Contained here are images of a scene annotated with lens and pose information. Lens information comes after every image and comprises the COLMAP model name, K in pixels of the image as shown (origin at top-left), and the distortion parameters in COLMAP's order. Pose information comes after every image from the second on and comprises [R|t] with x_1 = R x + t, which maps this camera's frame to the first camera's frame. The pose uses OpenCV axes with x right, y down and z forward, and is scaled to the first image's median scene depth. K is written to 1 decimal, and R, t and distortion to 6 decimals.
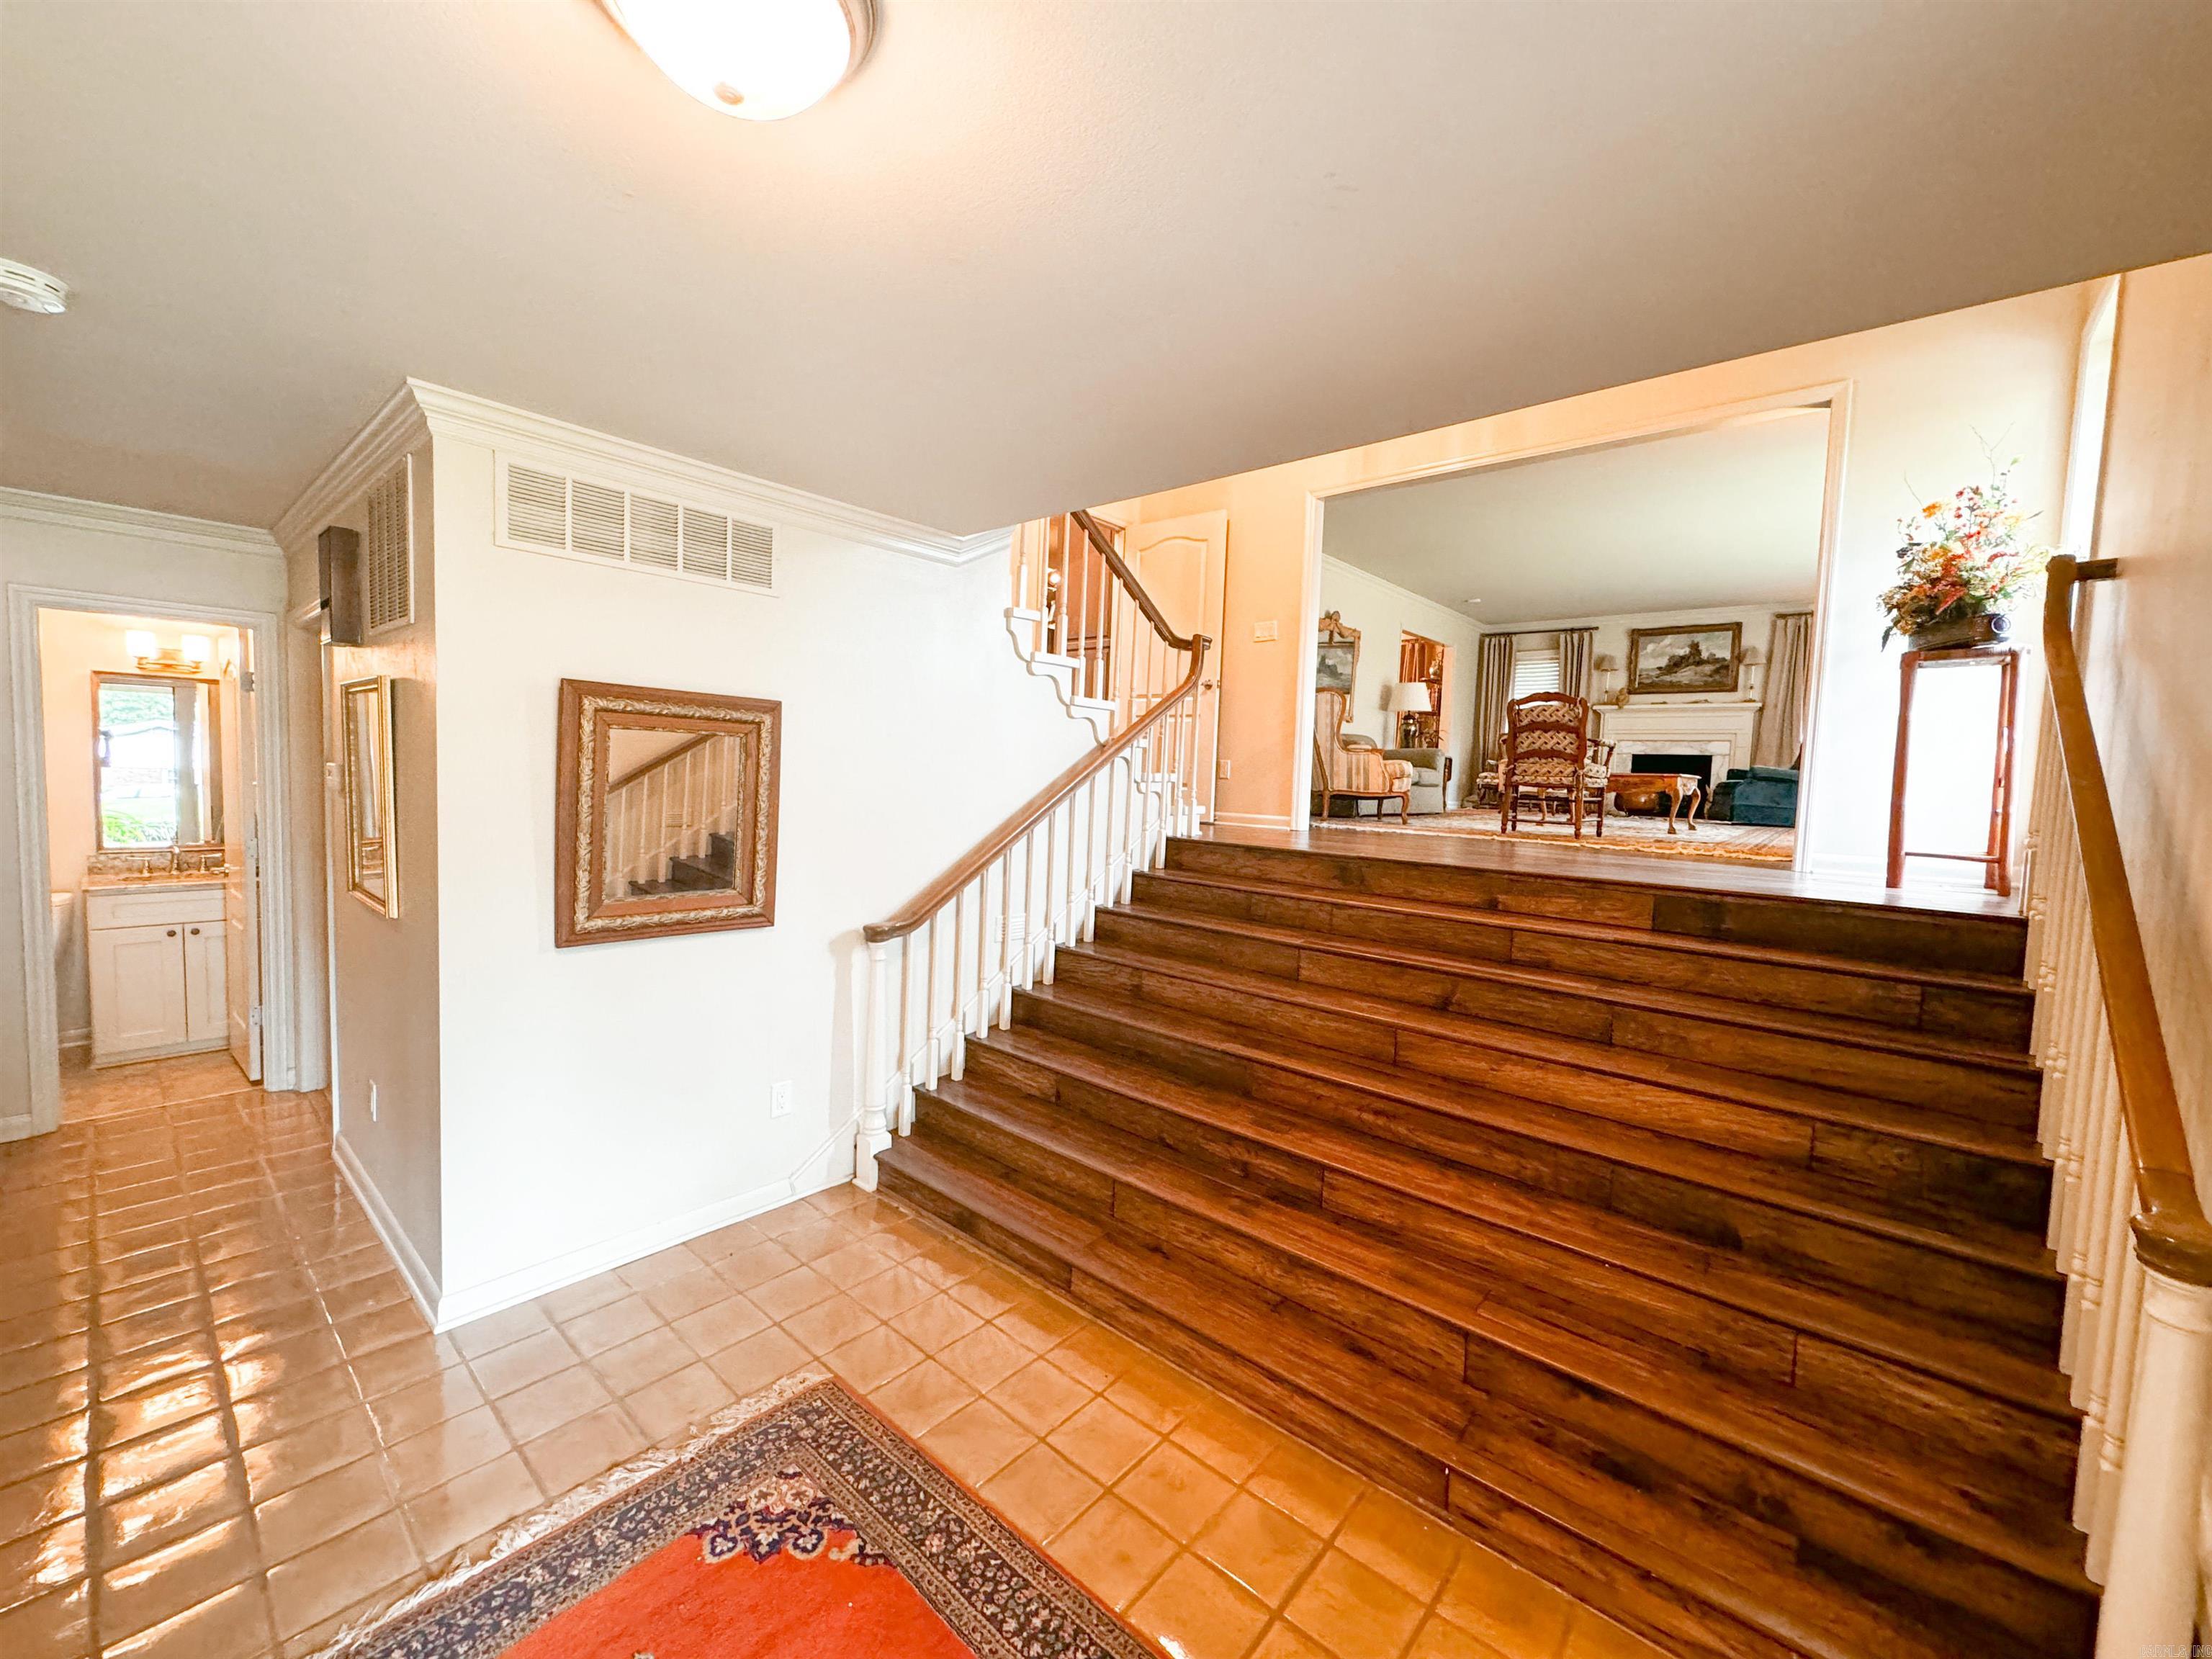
lens RADIAL K [[884.0, 0, 1106.0], [0, 884.0, 831.3], [0, 0, 1]] dist [-0.000720, -0.000317]
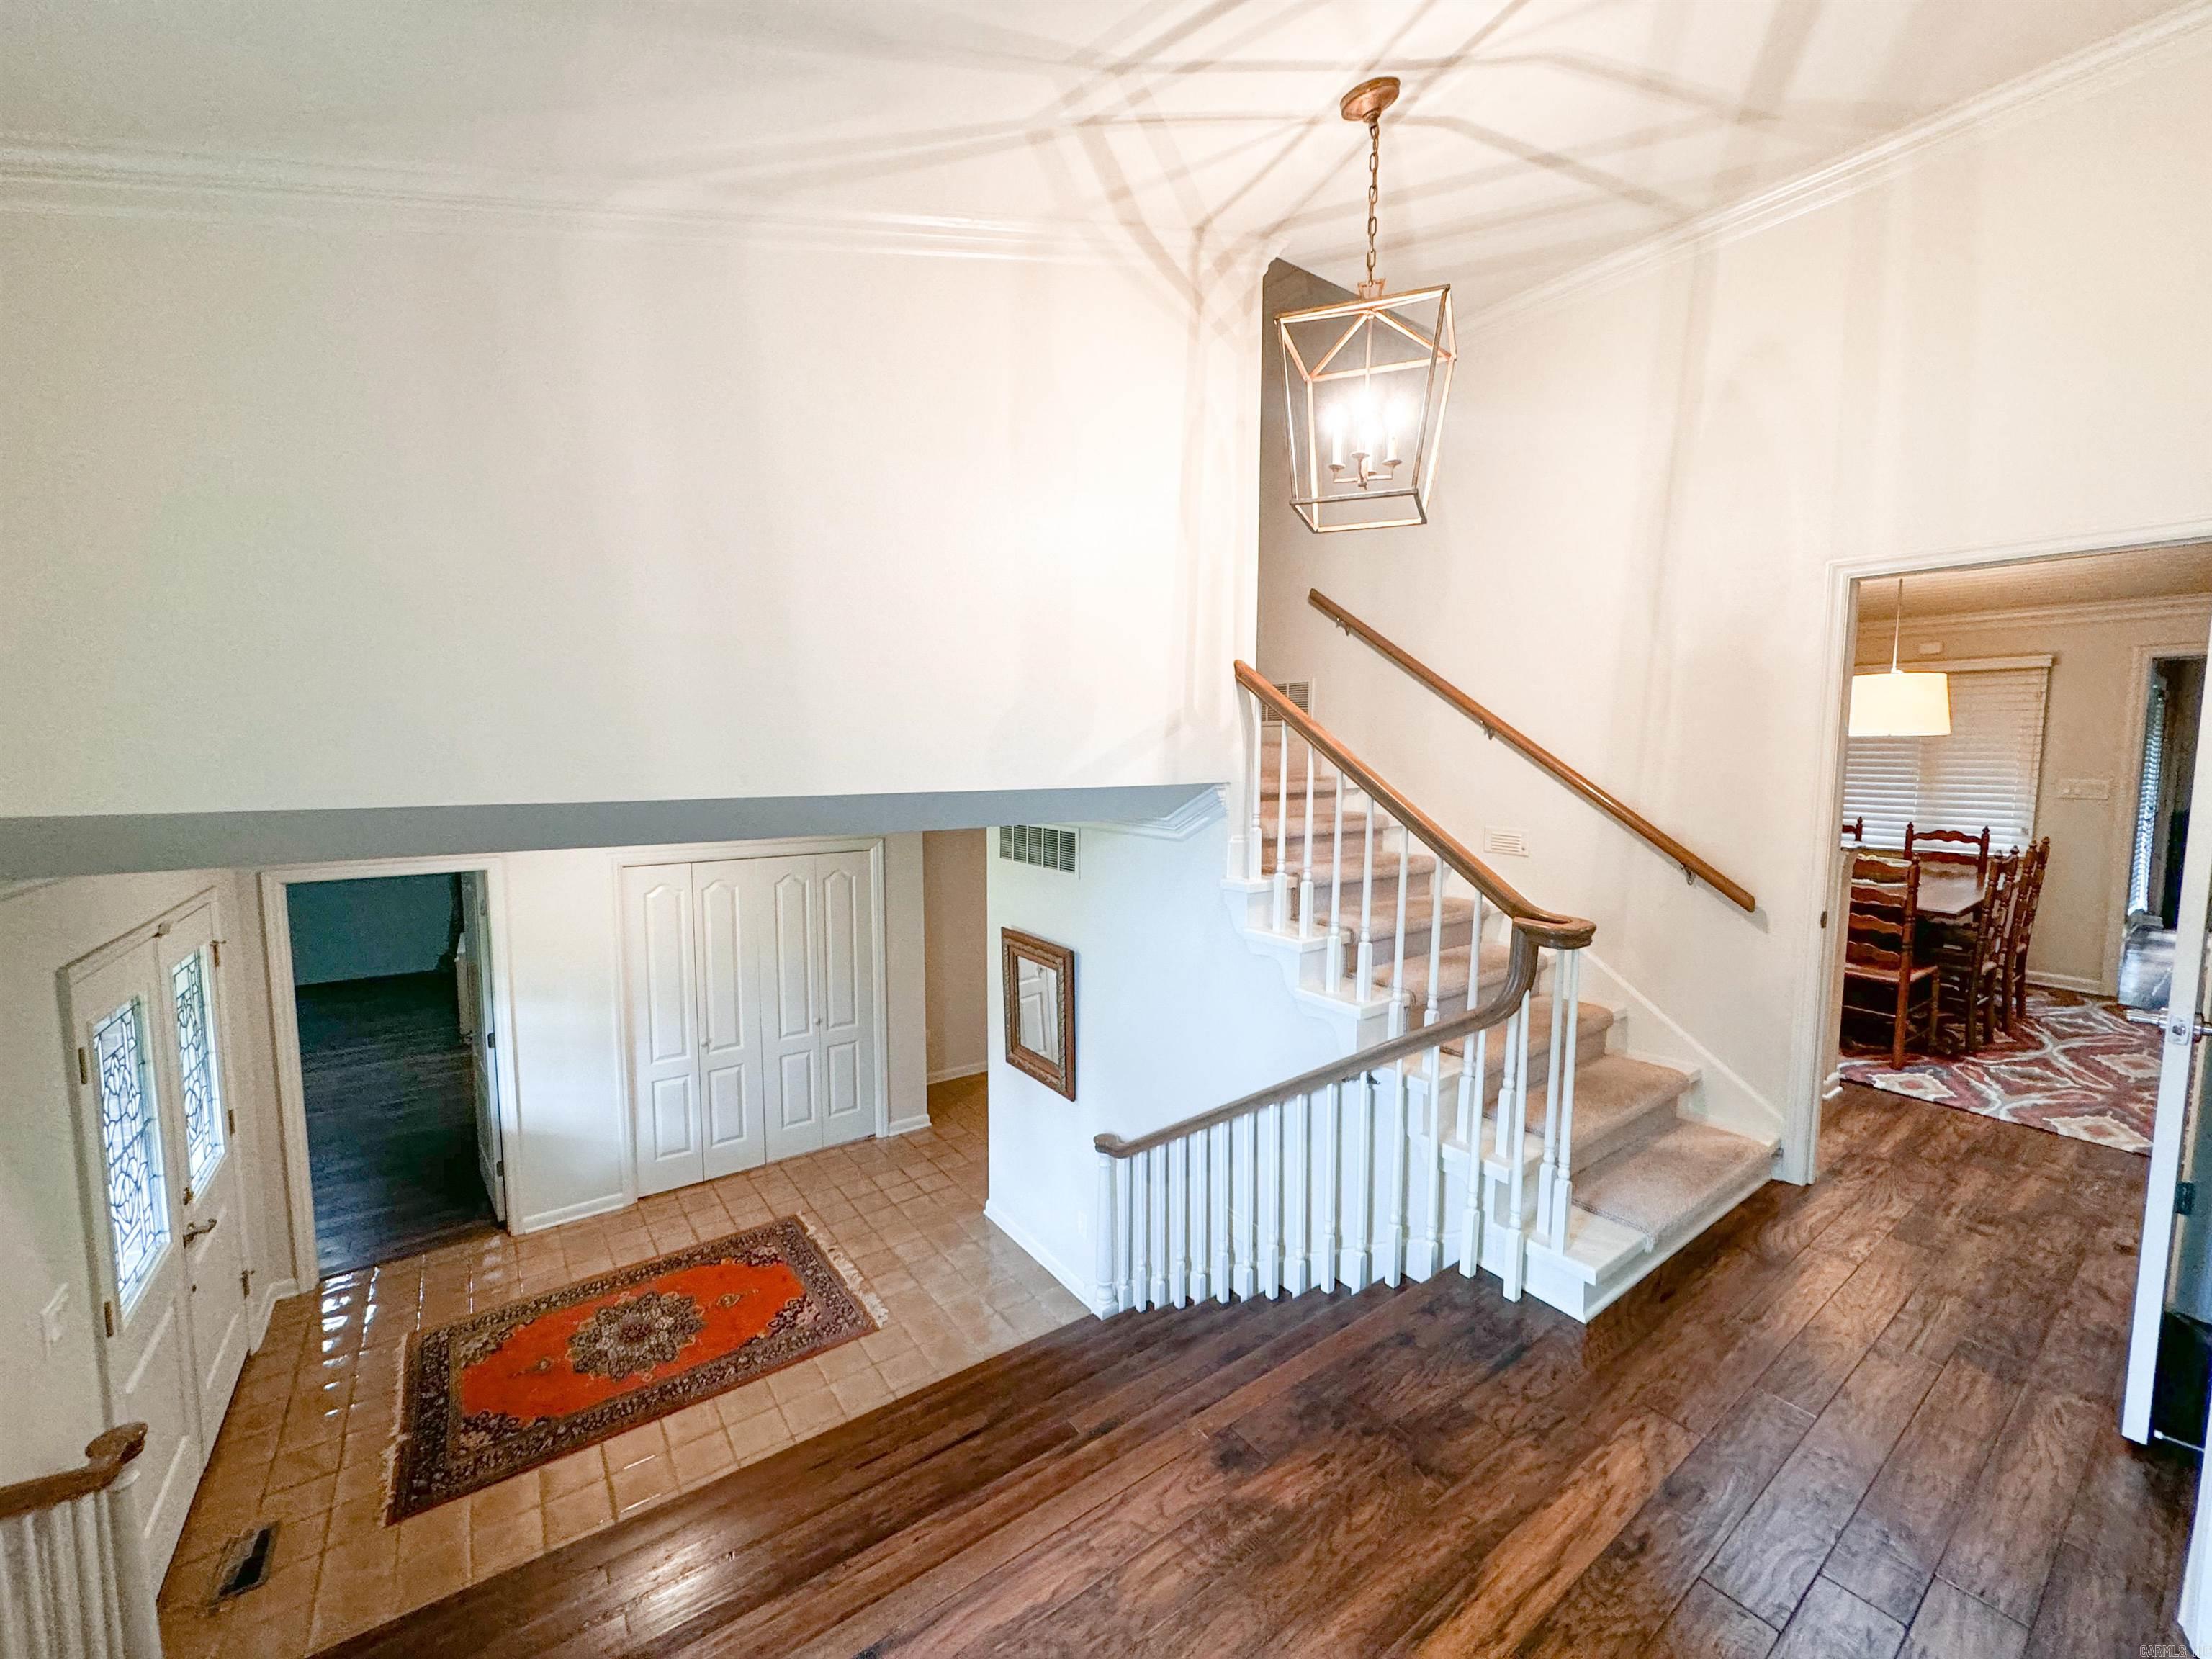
lens RADIAL K [[884.0, 0, 1102.5], [0, 884.0, 831.0], [0, 0, 1]] dist [-0.000720, -0.000317]
pose [[-0.235921, 0.042527, -0.970841, 0.890869], [-0.070861, 0.995630, 0.060832, -0.378400], [0.969185, 0.083147, -0.231876, 1.200449]]
